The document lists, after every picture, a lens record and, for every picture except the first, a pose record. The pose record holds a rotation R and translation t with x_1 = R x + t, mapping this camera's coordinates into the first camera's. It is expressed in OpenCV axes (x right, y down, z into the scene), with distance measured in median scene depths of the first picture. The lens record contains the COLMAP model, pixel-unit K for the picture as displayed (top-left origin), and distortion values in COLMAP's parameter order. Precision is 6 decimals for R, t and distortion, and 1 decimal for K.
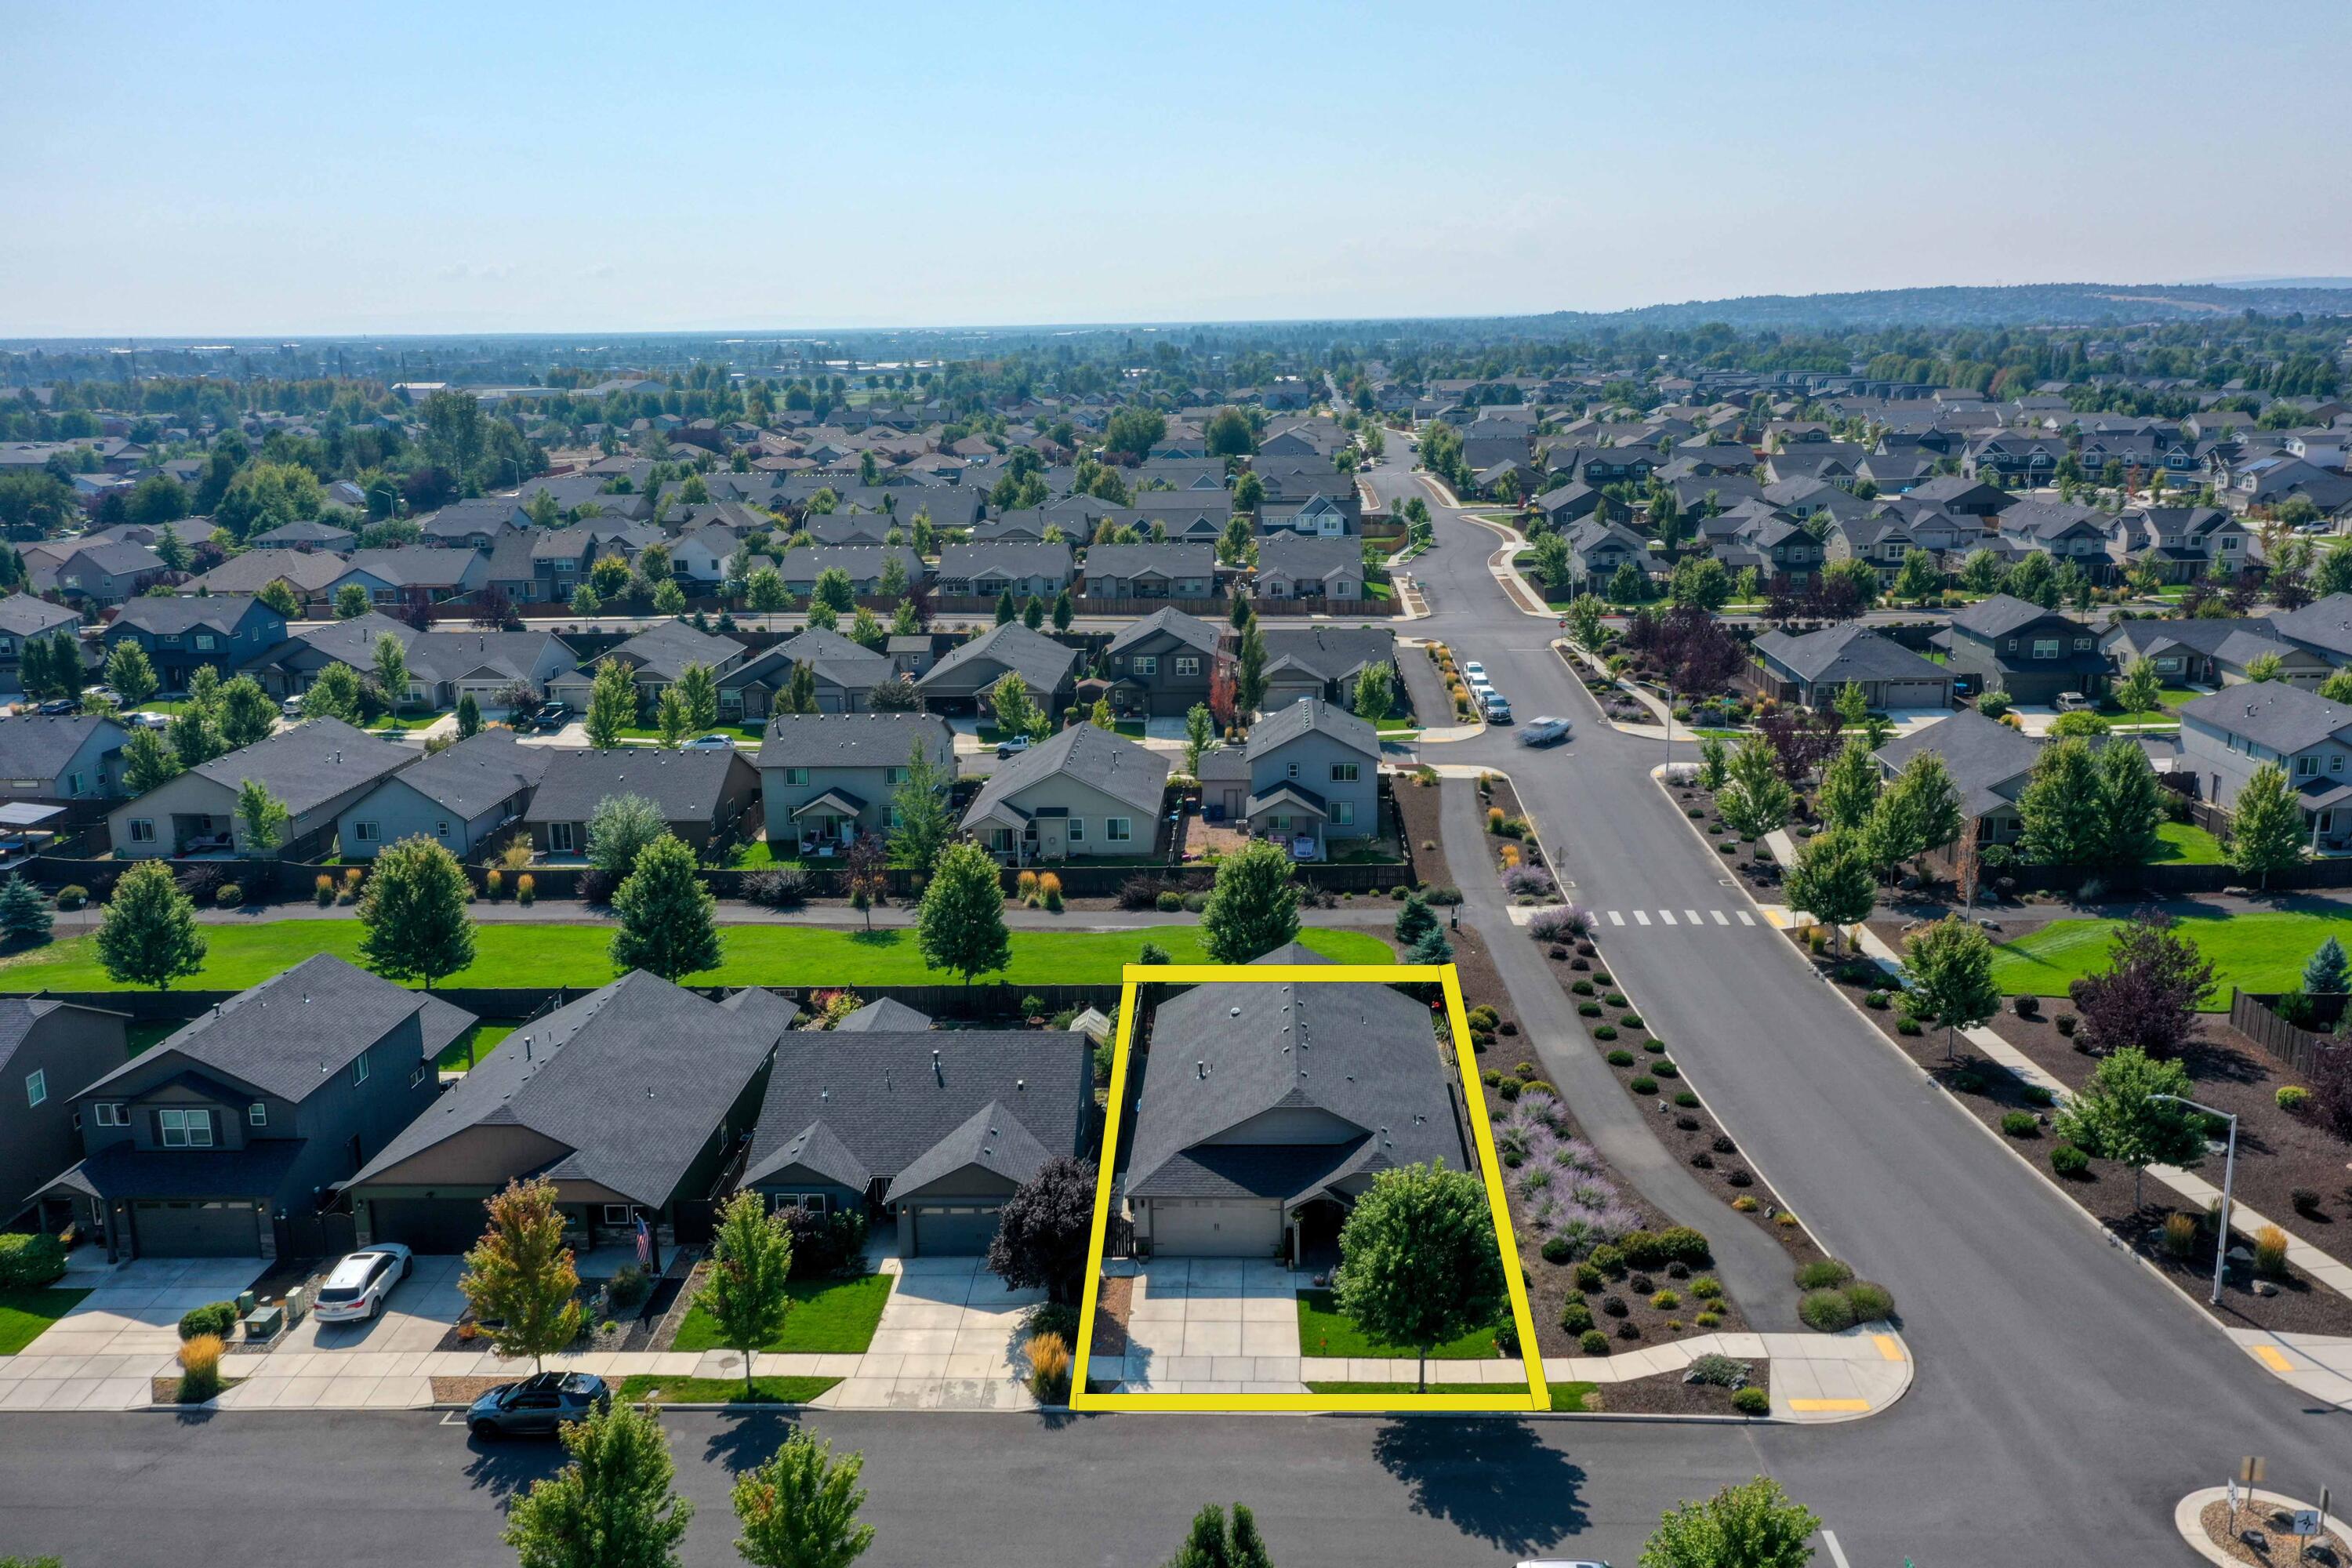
lens RADIAL K [[1863.9, 0, 1176.0], [0, 1863.9, 784.0], [0, 0, 1]] dist [0.076904, 0.000840]
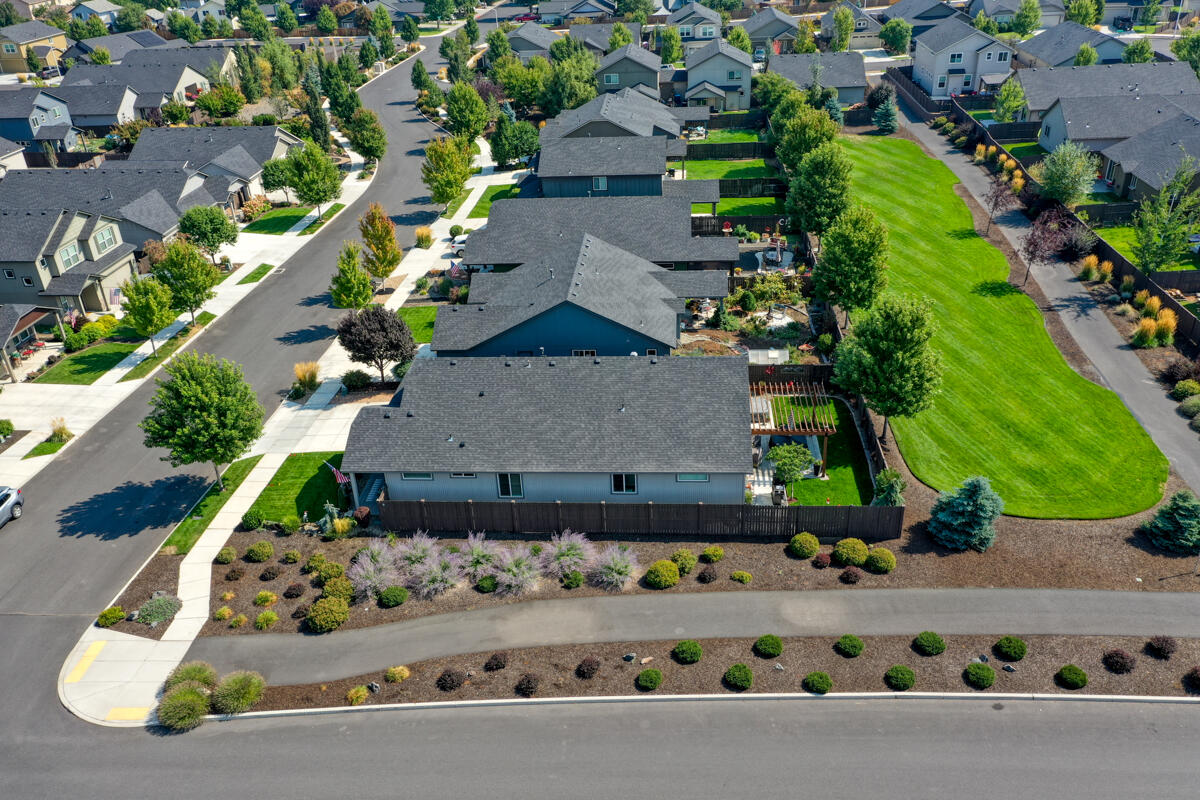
lens RADIAL K [[951.1, 0, 600.0], [0, 951.1, 400.0], [0, 0, 1]] dist [0.049818, 0.005603]
pose [[-0.024969, 0.497687, -0.866997, 0.751397], [-0.193057, 0.848541, 0.492653, -0.207791], [0.980870, 0.179681, 0.074895, 1.147515]]
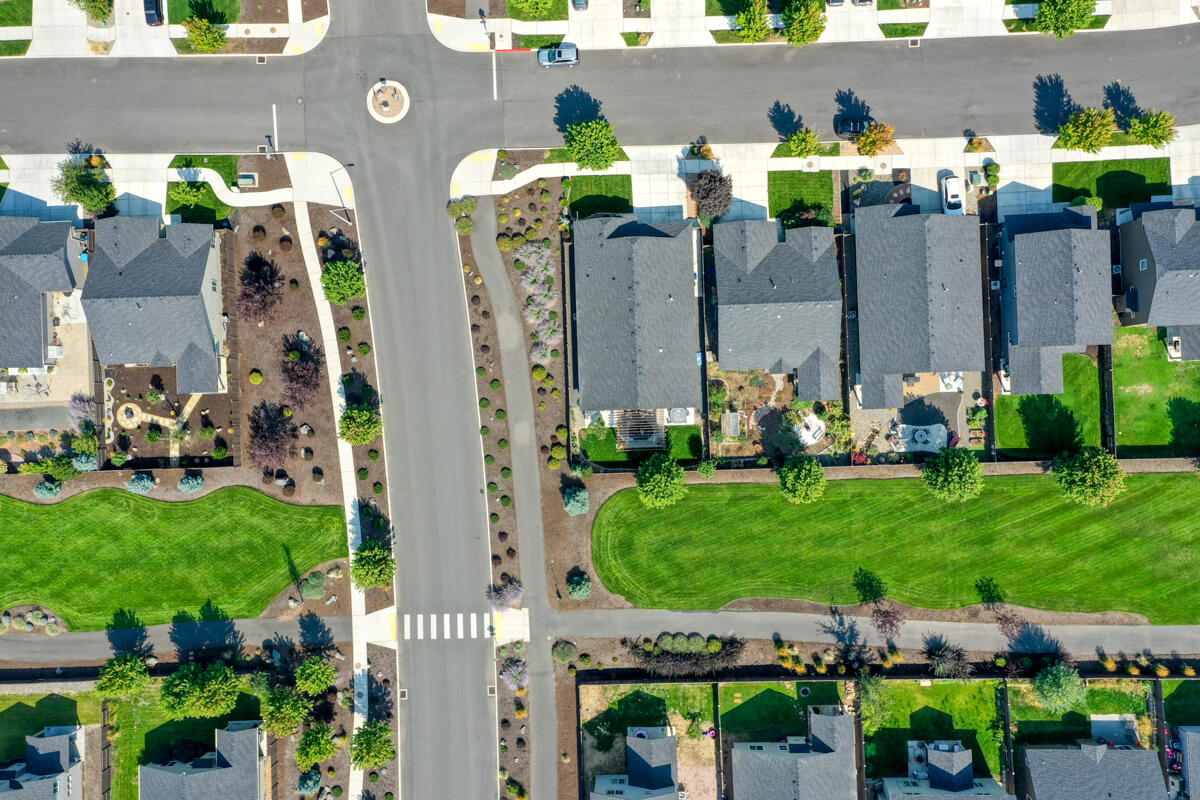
lens RADIAL K [[951.1, 0, 600.0], [0, 951.1, 400.0], [0, 0, 1]] dist [0.049818, 0.005603]
pose [[-0.993523, 0.085609, 0.074715, 0.028473], [0.053967, -0.223133, 0.973293, -1.334655], [0.099994, 0.971021, 0.217068, 0.970541]]
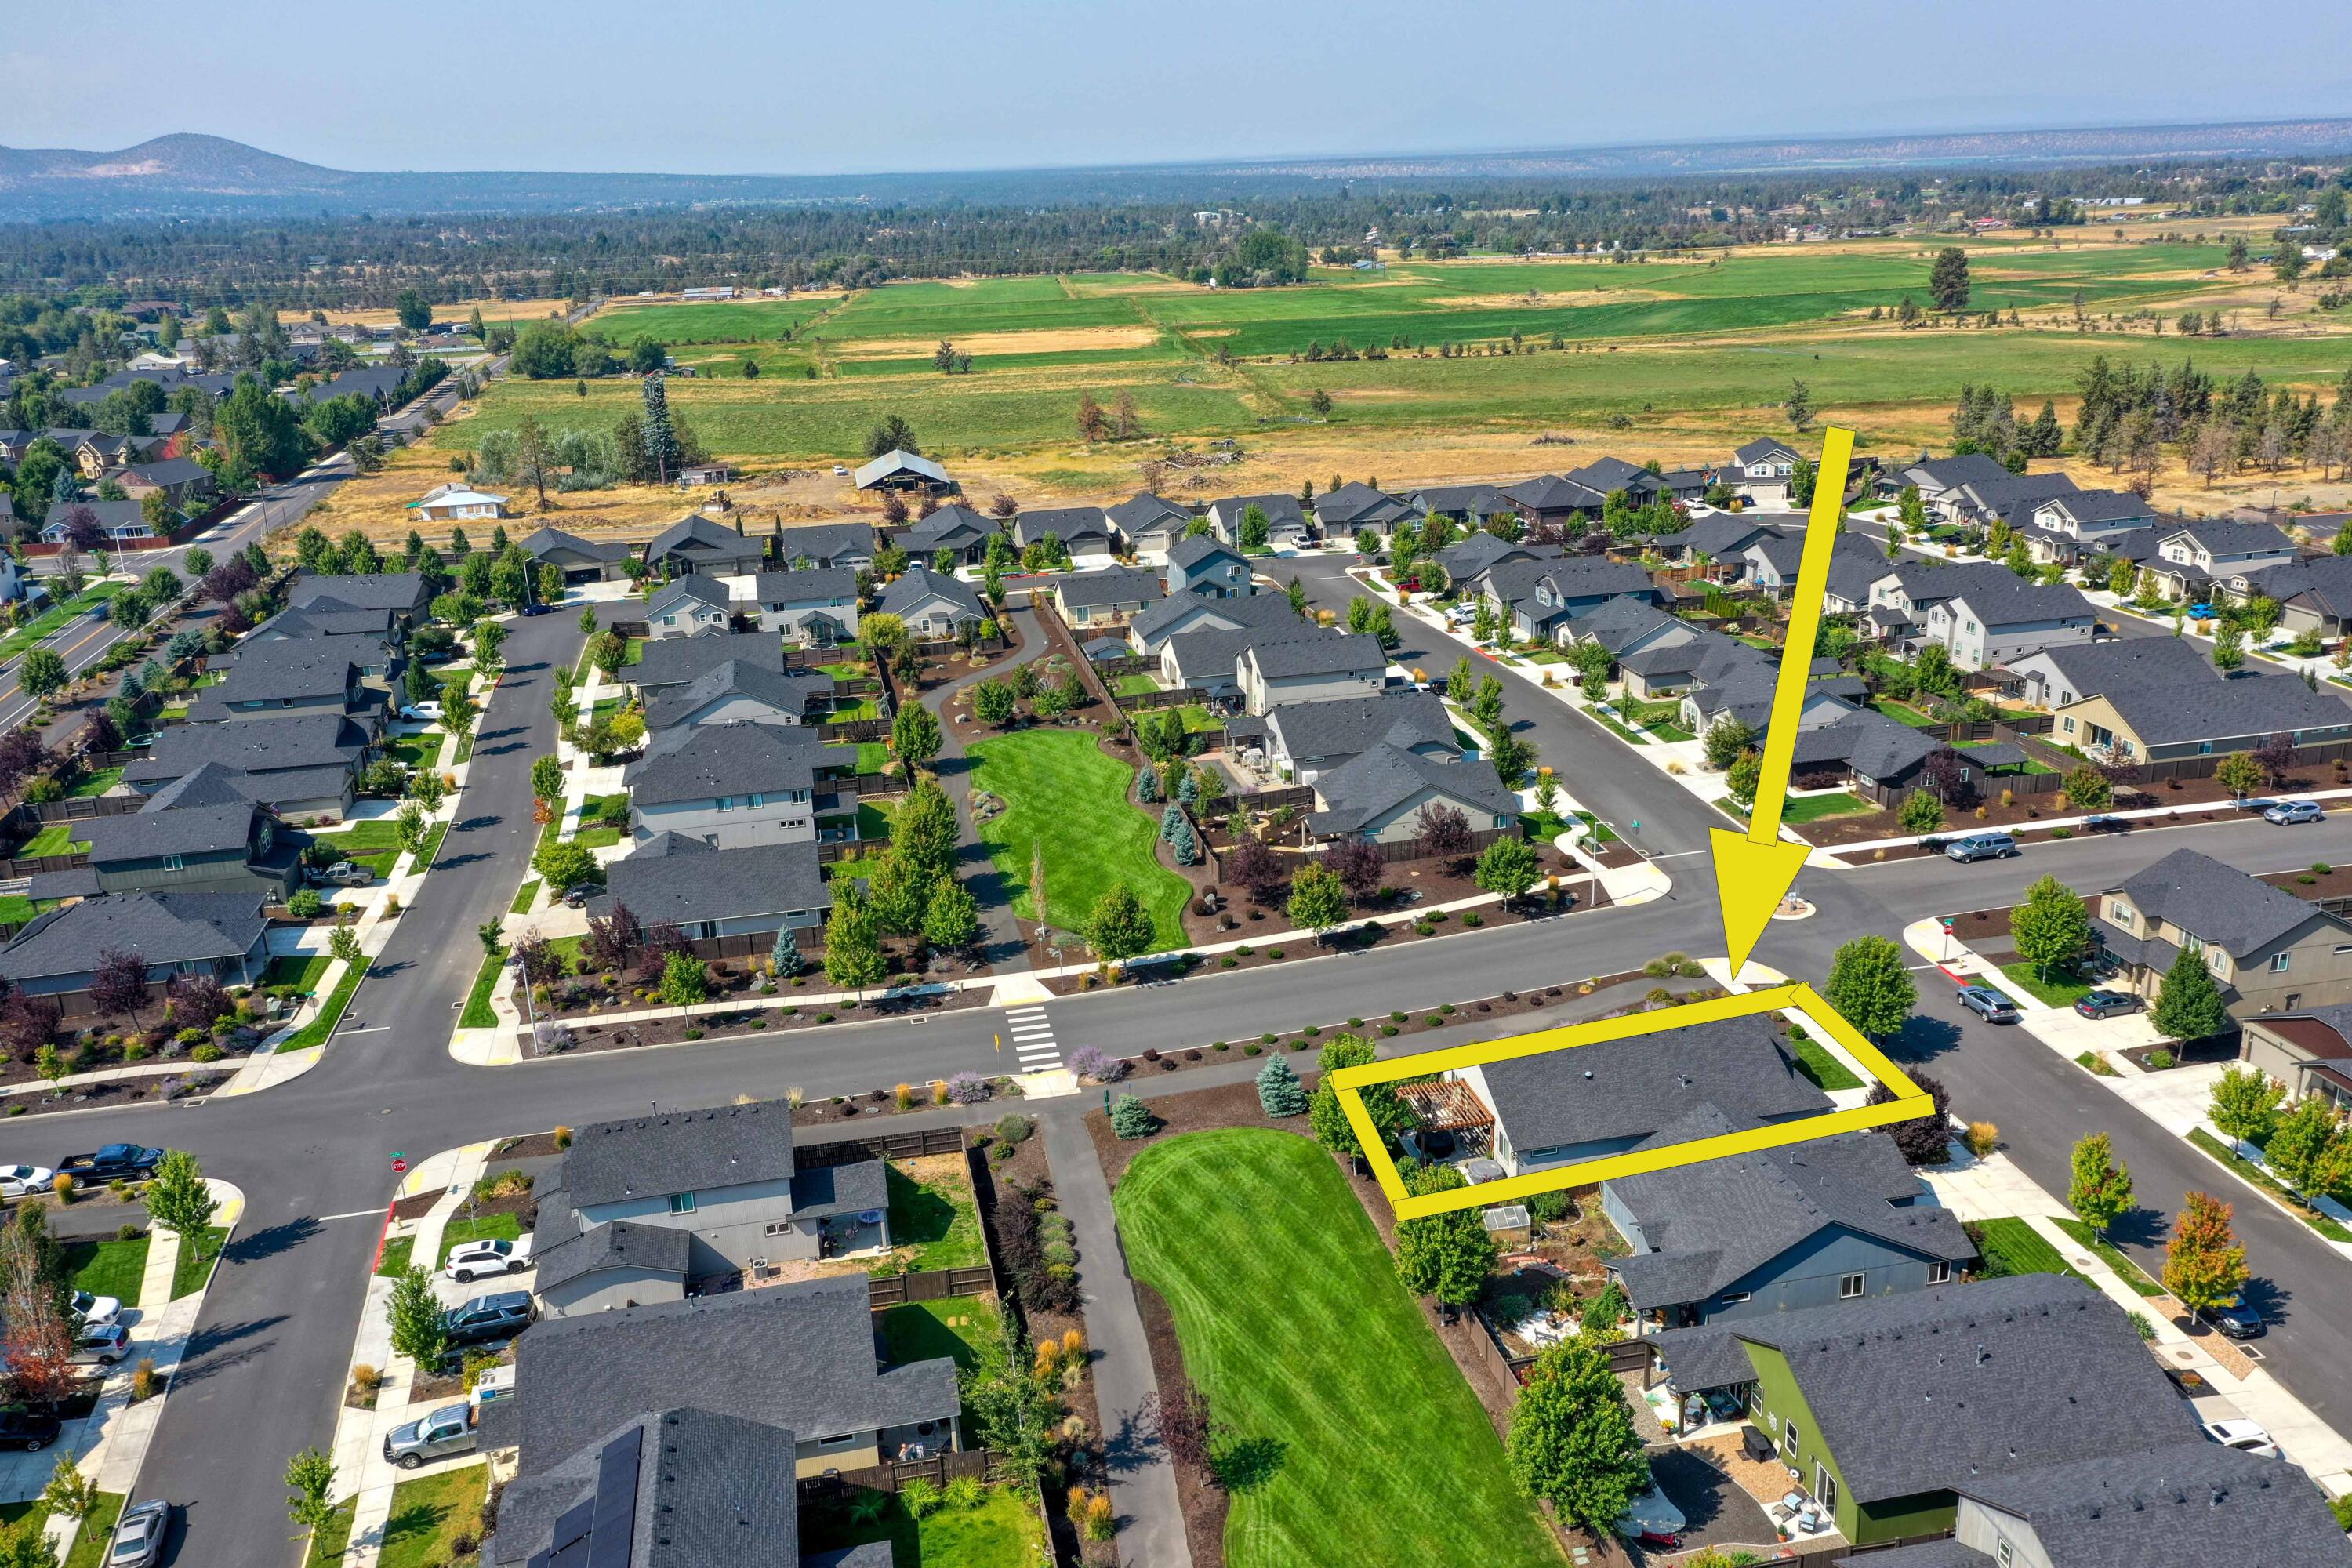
lens RADIAL K [[1864.1, 0, 1176.0], [0, 1864.1, 784.0], [0, 0, 1]] dist [0.049818, 0.005603]
pose [[-0.260187, -0.275791, 0.925334, -1.312191], [0.268473, 0.899886, 0.343696, -0.739670], [-0.927483, 0.337853, -0.160096, 1.740470]]
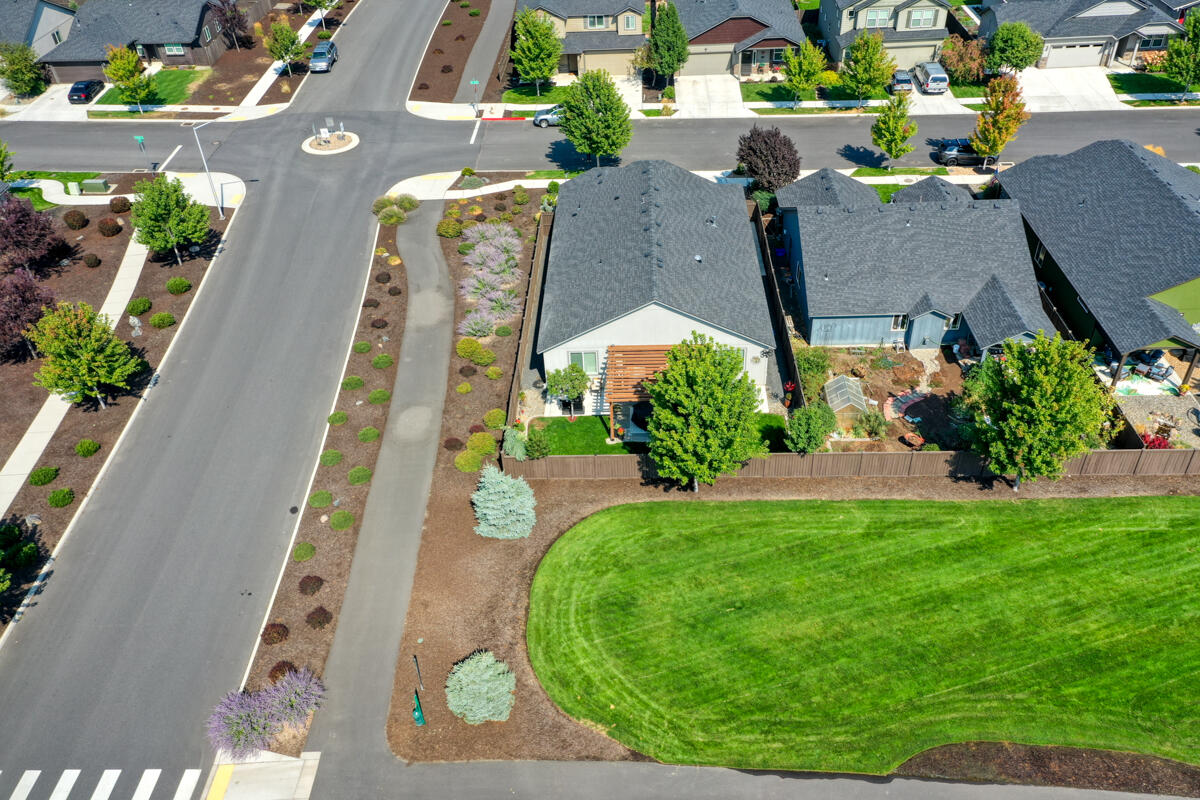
lens RADIAL K [[951.1, 0, 600.0], [0, 951.1, 400.0], [0, 0, 1]] dist [0.049818, 0.005603]
pose [[-0.997568, 0.067043, 0.019058, 0.114256], [0.056641, 0.620436, 0.782209, -0.416453], [0.040617, 0.781386, -0.622724, 1.825522]]
